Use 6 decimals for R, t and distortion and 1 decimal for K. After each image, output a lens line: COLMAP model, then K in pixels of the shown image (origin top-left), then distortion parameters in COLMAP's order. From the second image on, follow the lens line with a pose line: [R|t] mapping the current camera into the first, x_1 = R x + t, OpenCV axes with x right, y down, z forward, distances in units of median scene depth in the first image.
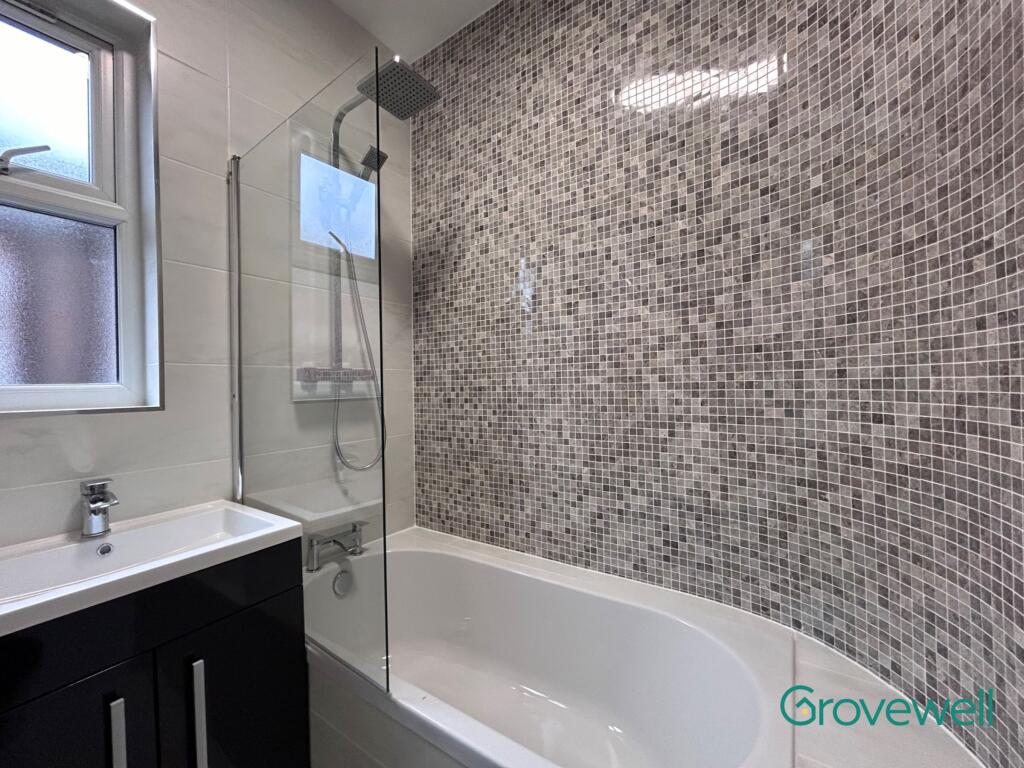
lens RADIAL K [[417.6, 0, 518.2], [0, 417.6, 384.3], [0, 0, 1]] dist [-0.001212, 0.000703]
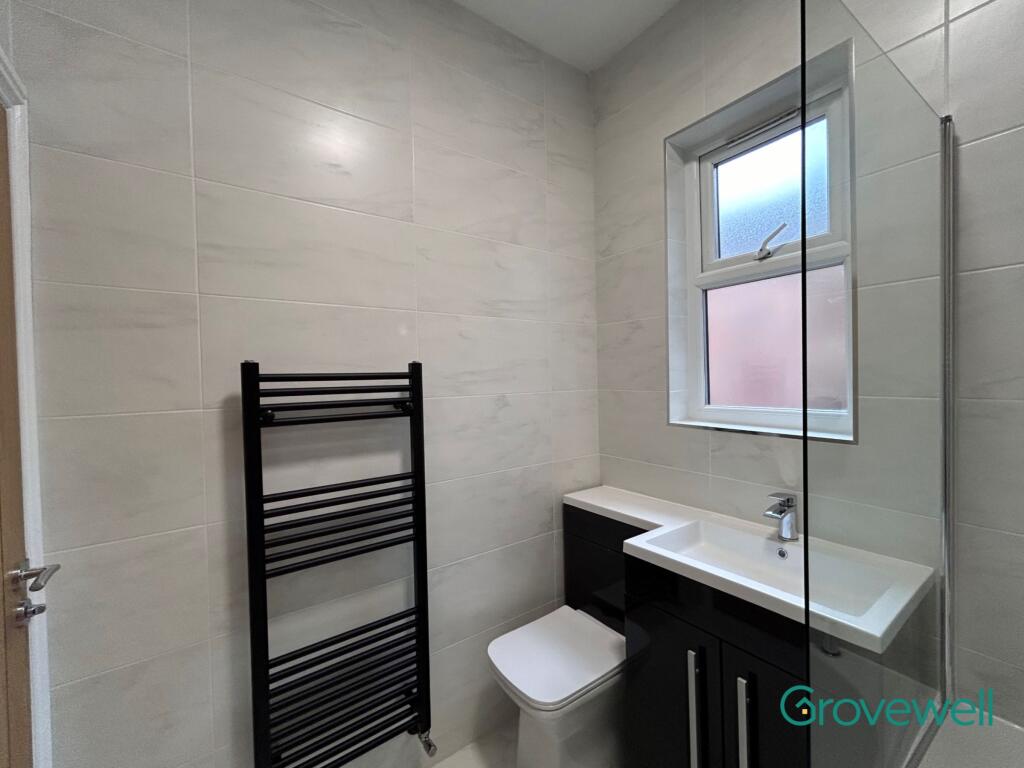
lens RADIAL K [[417.6, 0, 505.8], [0, 417.6, 385.3], [0, 0, 1]] dist [-0.001212, 0.000703]
pose [[-0.363018, 0.046156, -0.930638, 0.262041], [0.027445, 0.998869, 0.038834, -0.103154], [0.931378, -0.011444, -0.363874, 0.451660]]
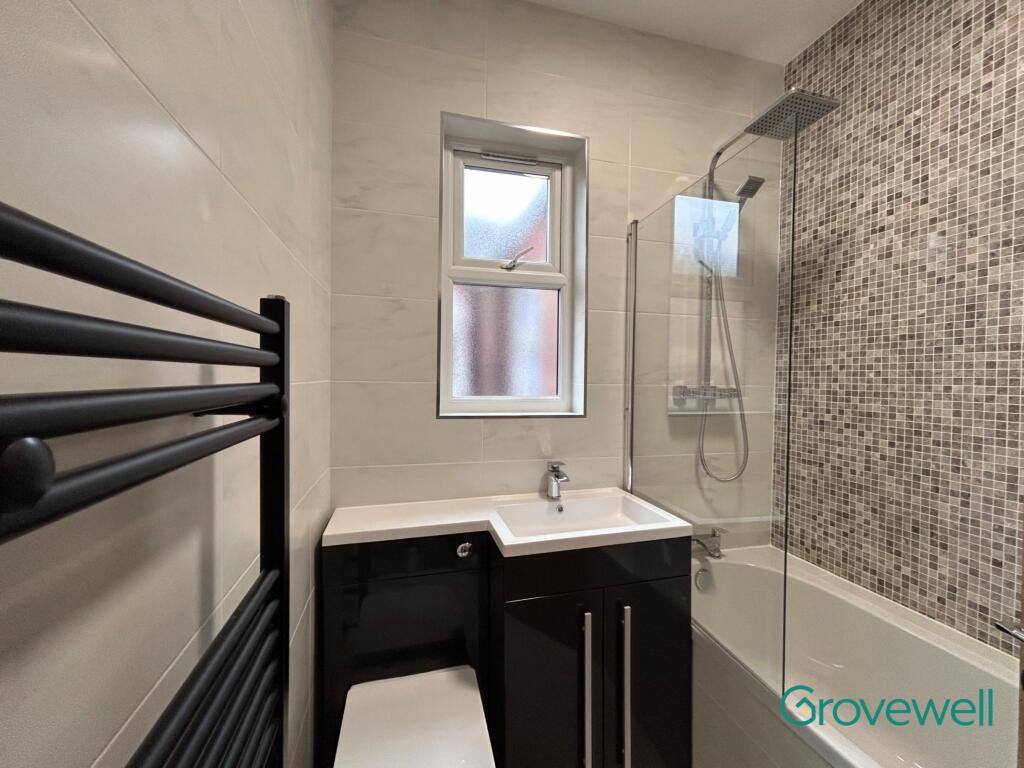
lens RADIAL K [[417.6, 0, 513.5], [0, 417.6, 385.3], [0, 0, 1]] dist [-0.001212, 0.000703]
pose [[0.749535, 0.039635, -0.660778, -0.081685], [-0.025020, 0.999189, 0.031553, -0.064426], [0.661492, -0.007117, 0.749918, -0.165324]]
